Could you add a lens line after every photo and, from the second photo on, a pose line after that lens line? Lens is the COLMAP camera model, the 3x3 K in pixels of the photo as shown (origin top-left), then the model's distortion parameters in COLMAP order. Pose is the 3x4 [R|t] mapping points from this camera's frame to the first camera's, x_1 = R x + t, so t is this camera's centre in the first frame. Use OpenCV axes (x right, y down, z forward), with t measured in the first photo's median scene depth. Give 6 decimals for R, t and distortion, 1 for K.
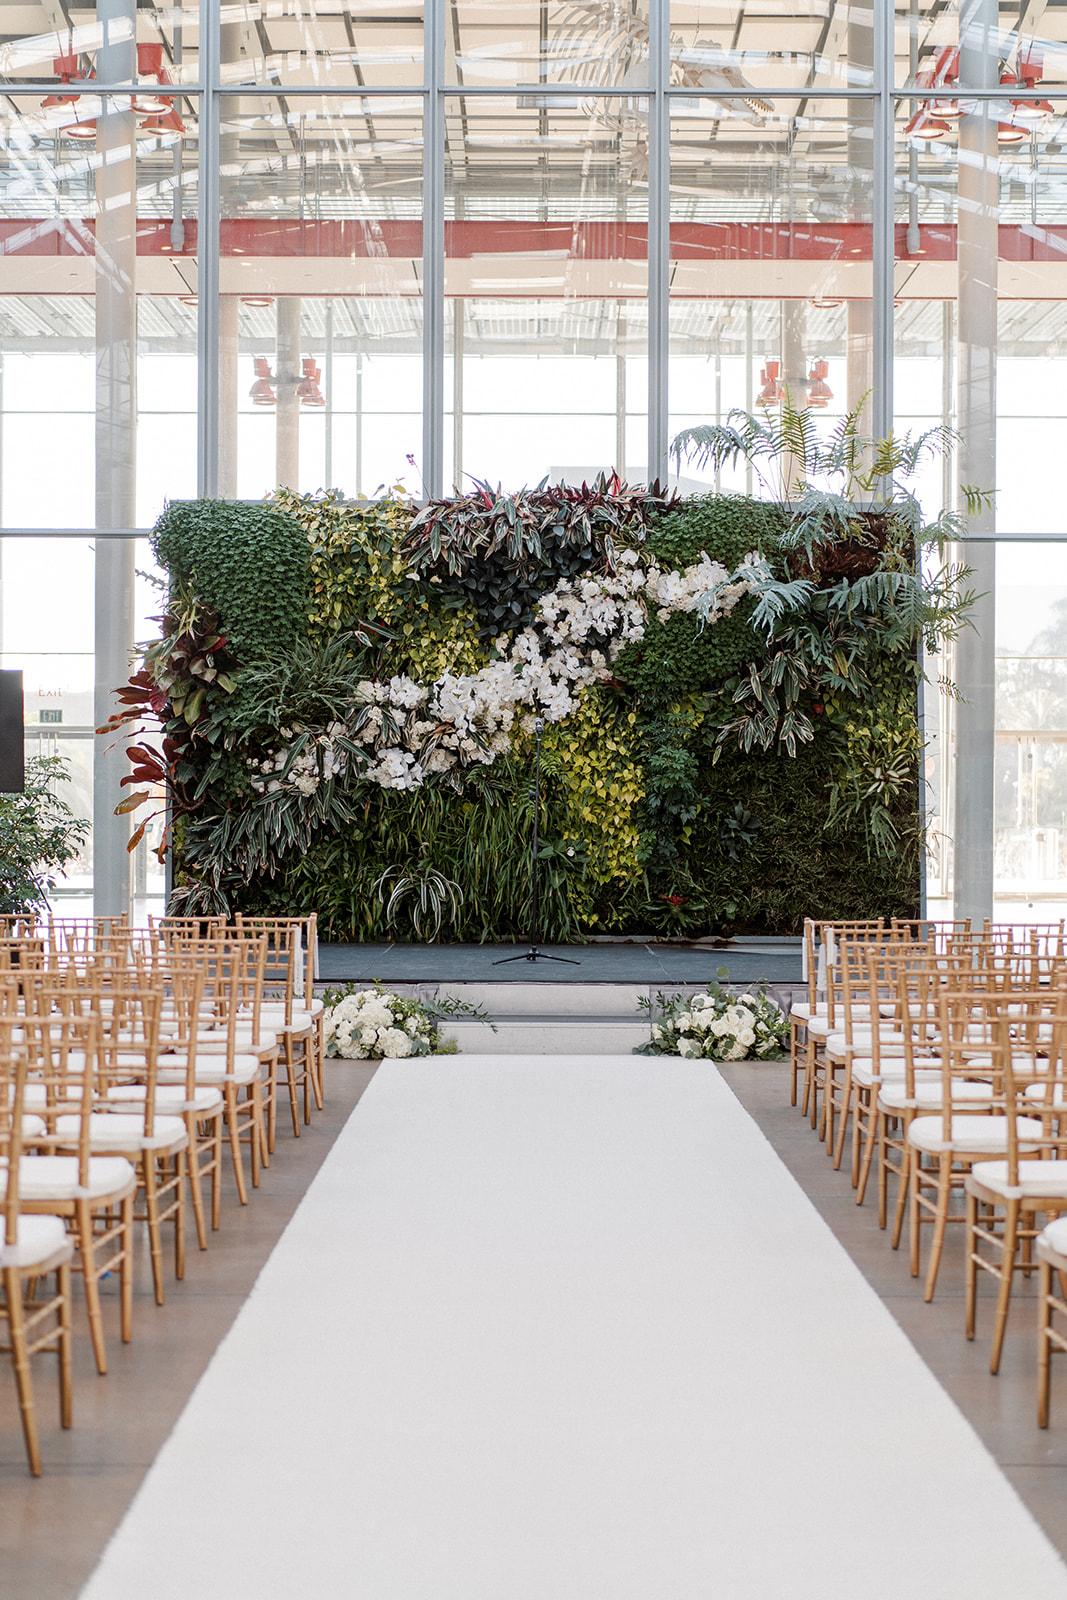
lens RADIAL K [[2401.7, 0, 545.5], [0, 2401.7, 802.0], [0, 0, 1]] dist [-0.041627, 0.000000]
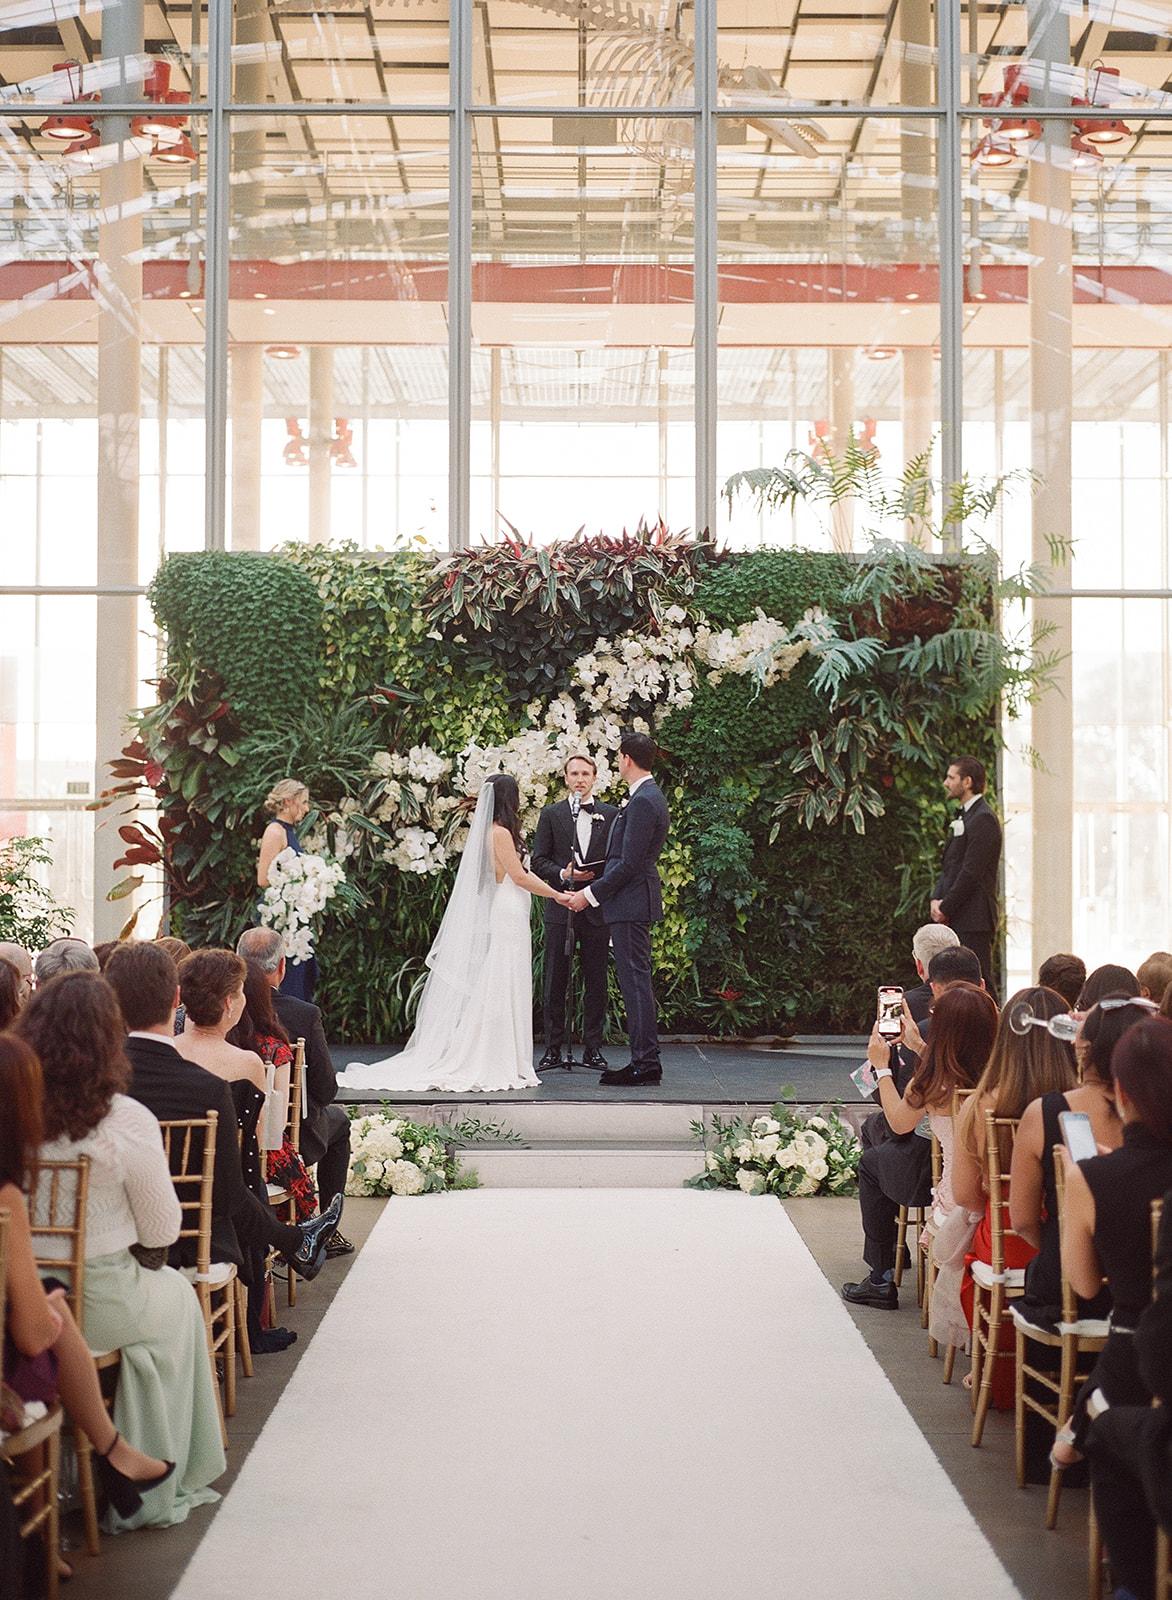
lens RADIAL K [[2123.7, 0, 629.7], [0, 2123.7, 762.5], [0, 0, 1]] dist [-0.209363, 0.000000]
pose [[0.999840, -0.002137, 0.017732, 0.003426], [0.002929, 0.998996, -0.044714, -0.010905], [-0.017619, 0.044759, 0.998842, 0.209776]]
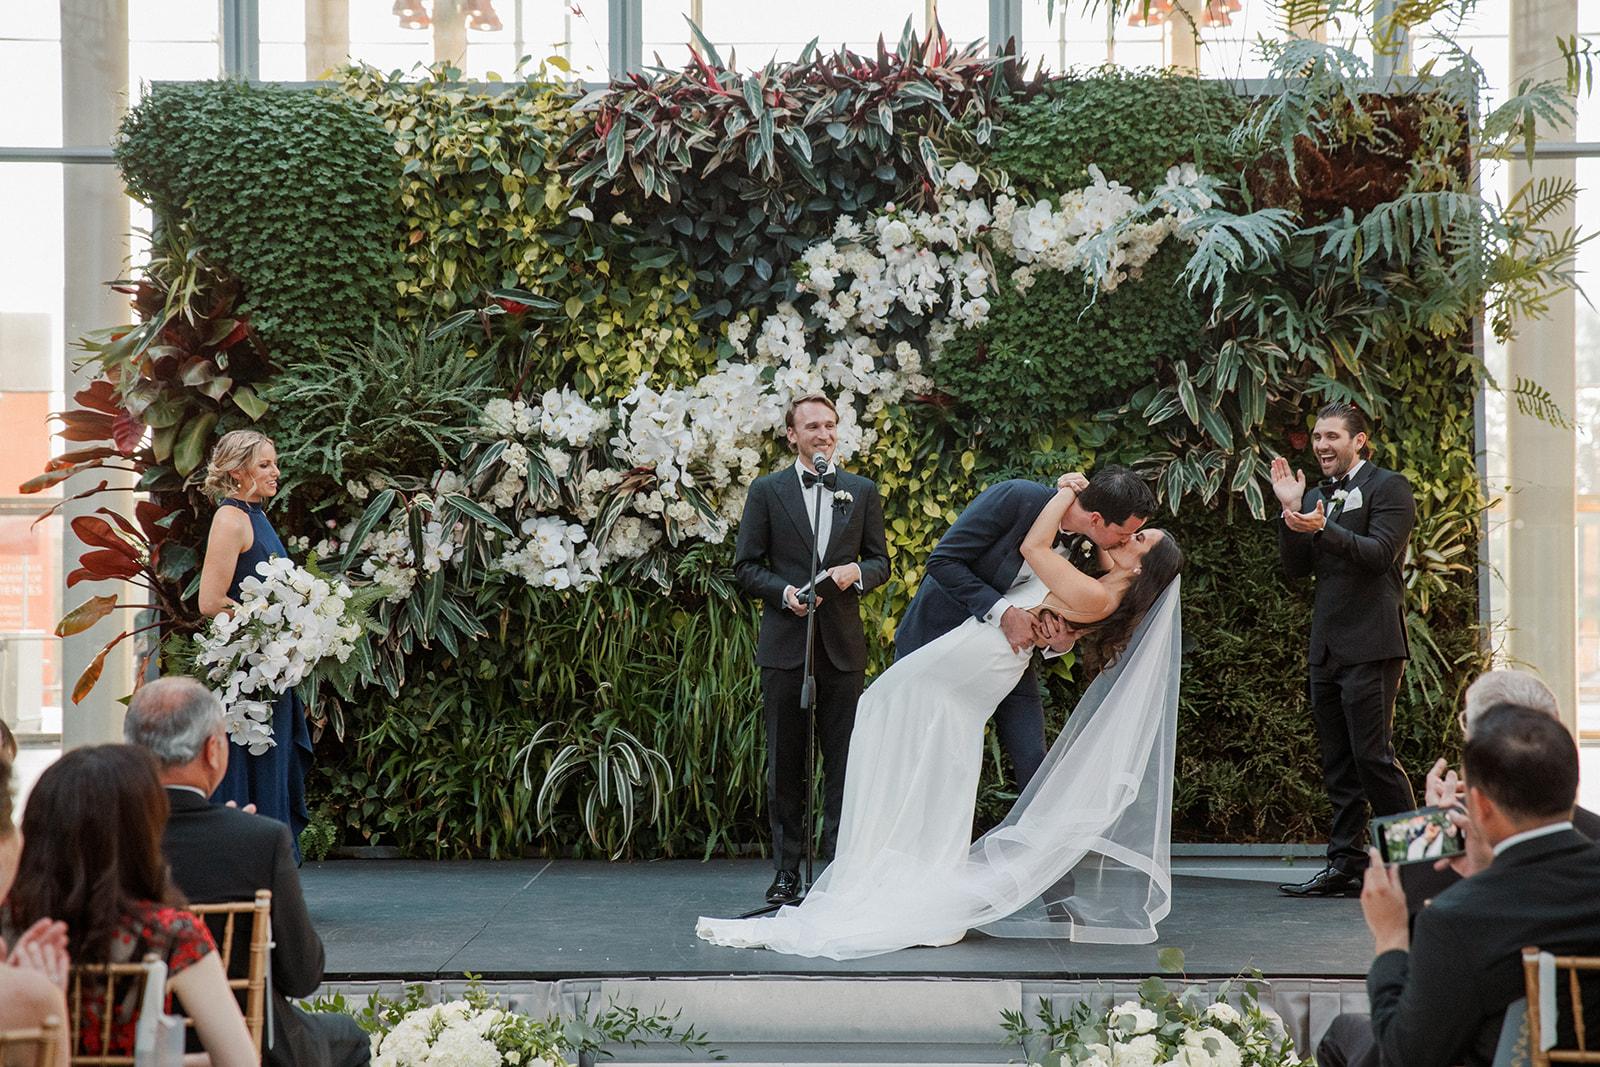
lens RADIAL K [[2401.7, 0, 881.7], [0, 2401.7, 547.7], [0, 0, 1]] dist [-0.041627, 0.000000]
pose [[0.999805, -0.006342, 0.018701, 0.004744], [0.006684, 0.999811, -0.018277, -0.004103], [-0.018581, 0.018399, 0.999658, 0.434019]]
